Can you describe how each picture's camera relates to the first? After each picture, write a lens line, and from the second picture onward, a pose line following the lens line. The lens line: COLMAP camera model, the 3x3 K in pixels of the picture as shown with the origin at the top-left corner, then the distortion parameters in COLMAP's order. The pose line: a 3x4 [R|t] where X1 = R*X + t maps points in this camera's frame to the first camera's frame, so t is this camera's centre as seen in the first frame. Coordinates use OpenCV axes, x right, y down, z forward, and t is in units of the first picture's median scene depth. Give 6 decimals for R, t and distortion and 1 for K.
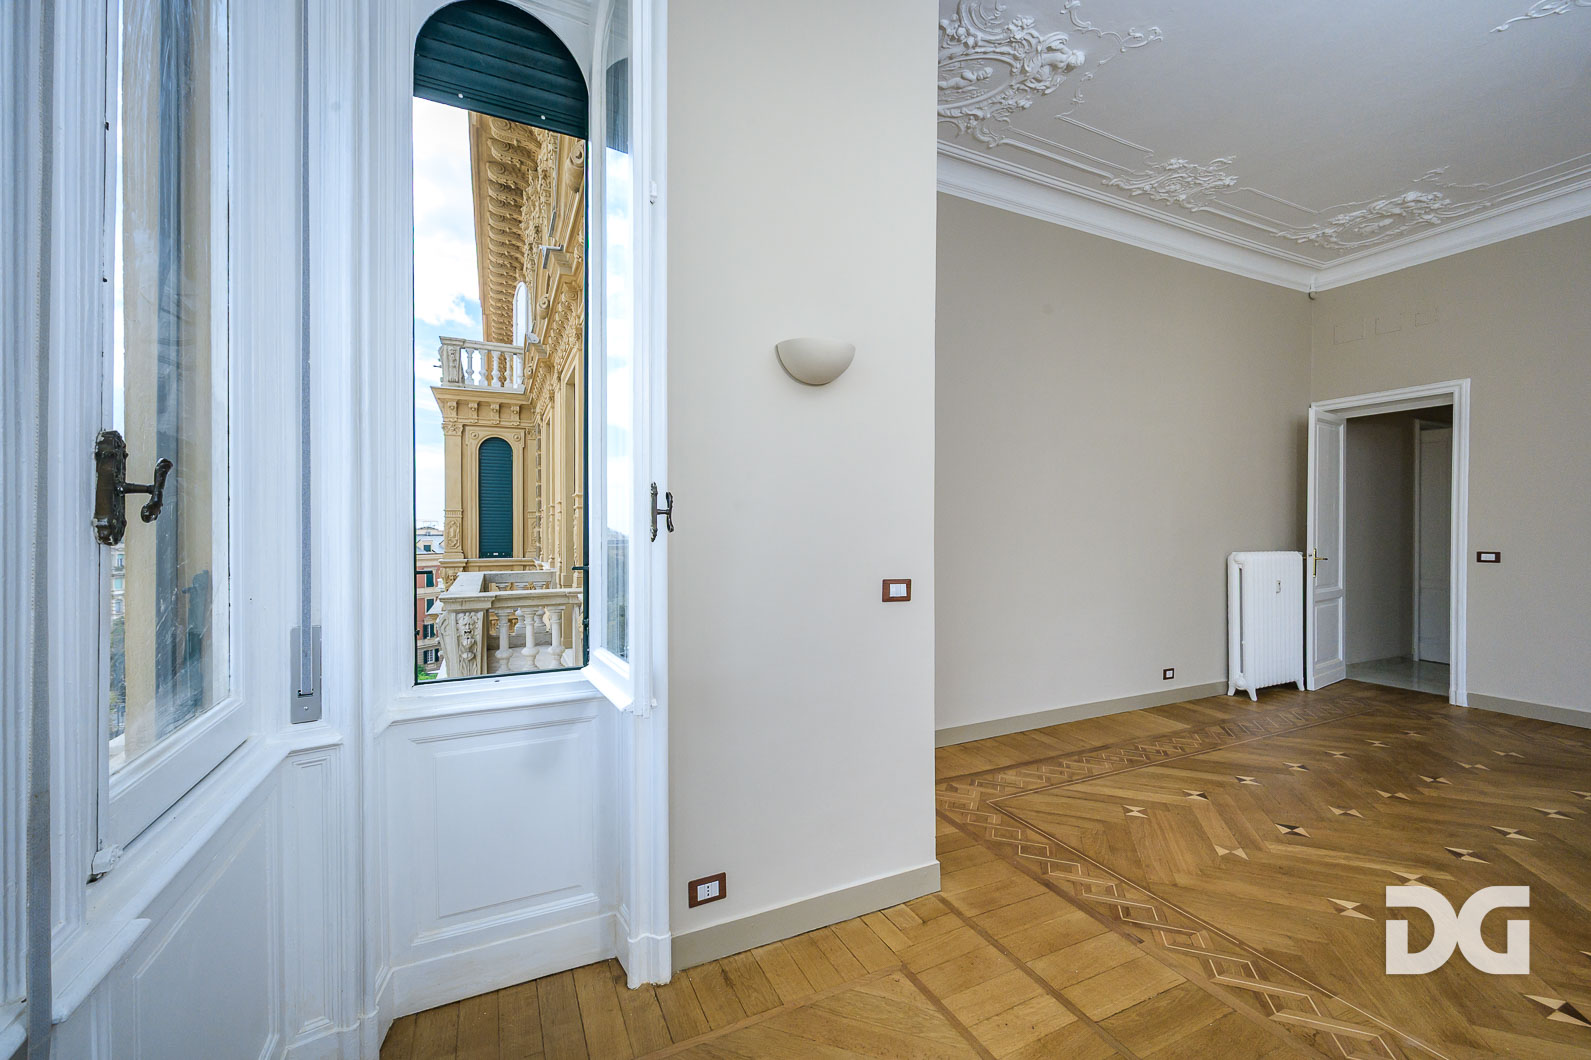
lens RADIAL K [[634.8, 0, 795.9], [0, 634.8, 529.4], [0, 0, 1]] dist [-0.000632, 0.000304]
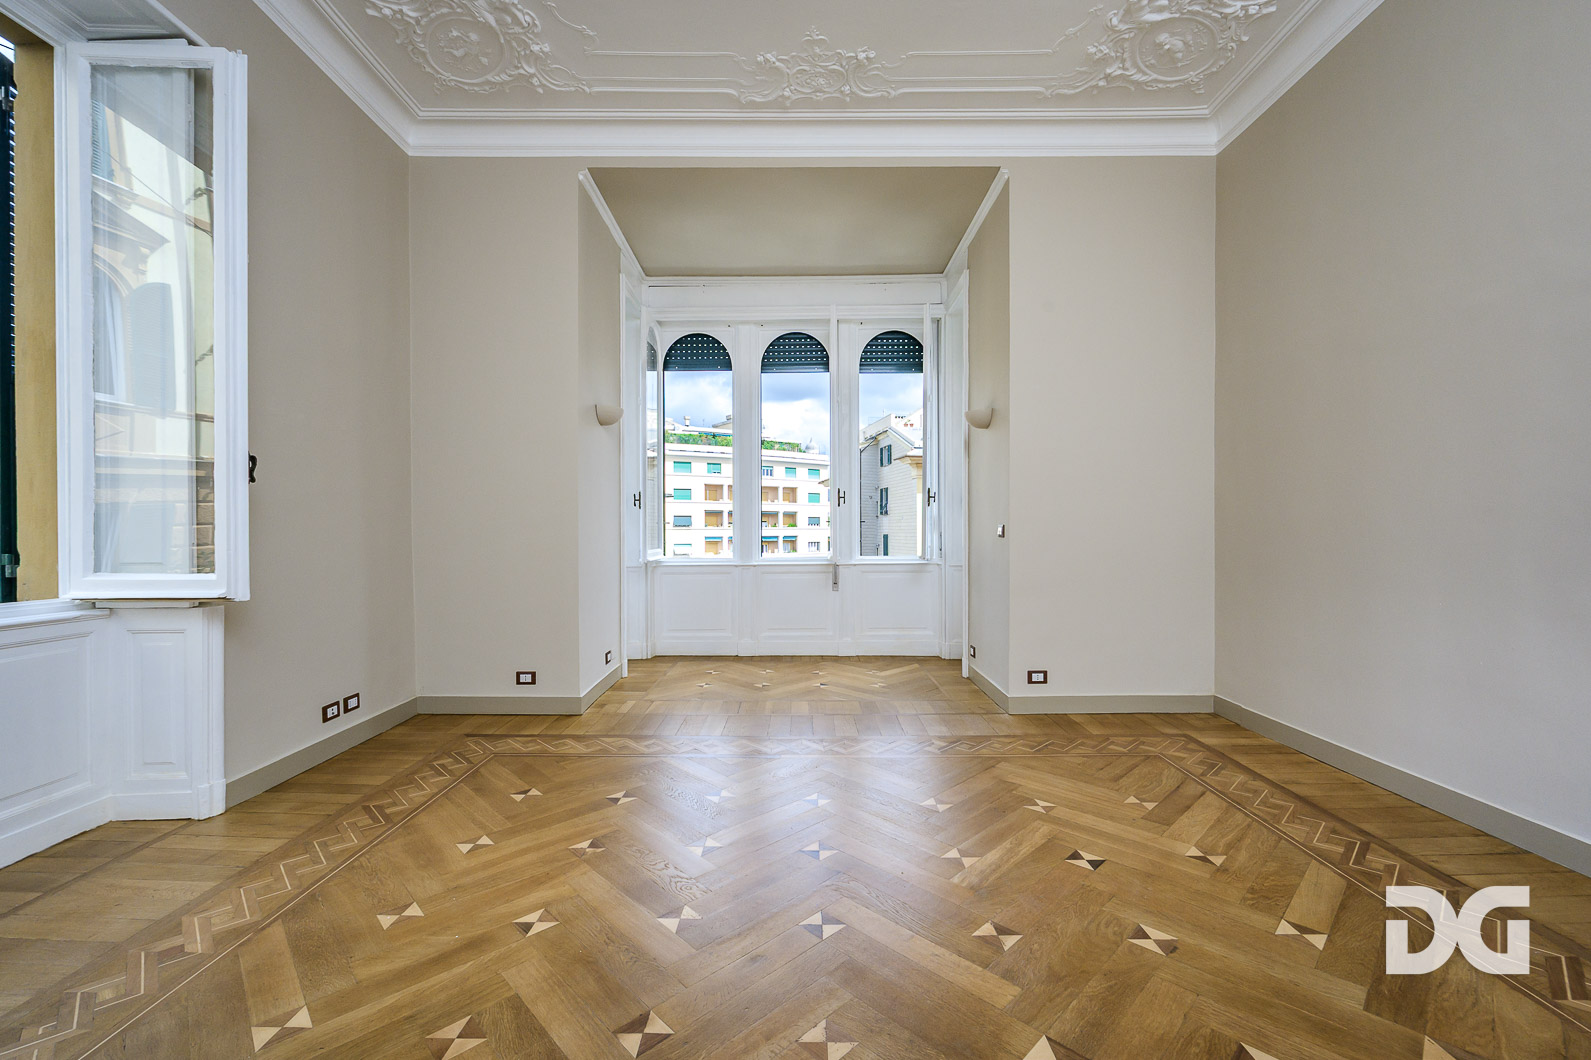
lens RADIAL K [[686.7, 0, 791.3], [0, 686.7, 532.6], [0, 0, 1]] dist [-0.009092, 0.000545]
pose [[-0.437817, 0.014151, -0.898953, 1.532270], [0.008952, 0.999895, 0.011380, 0.058525], [0.899020, -0.003065, -0.437897, 0.952385]]
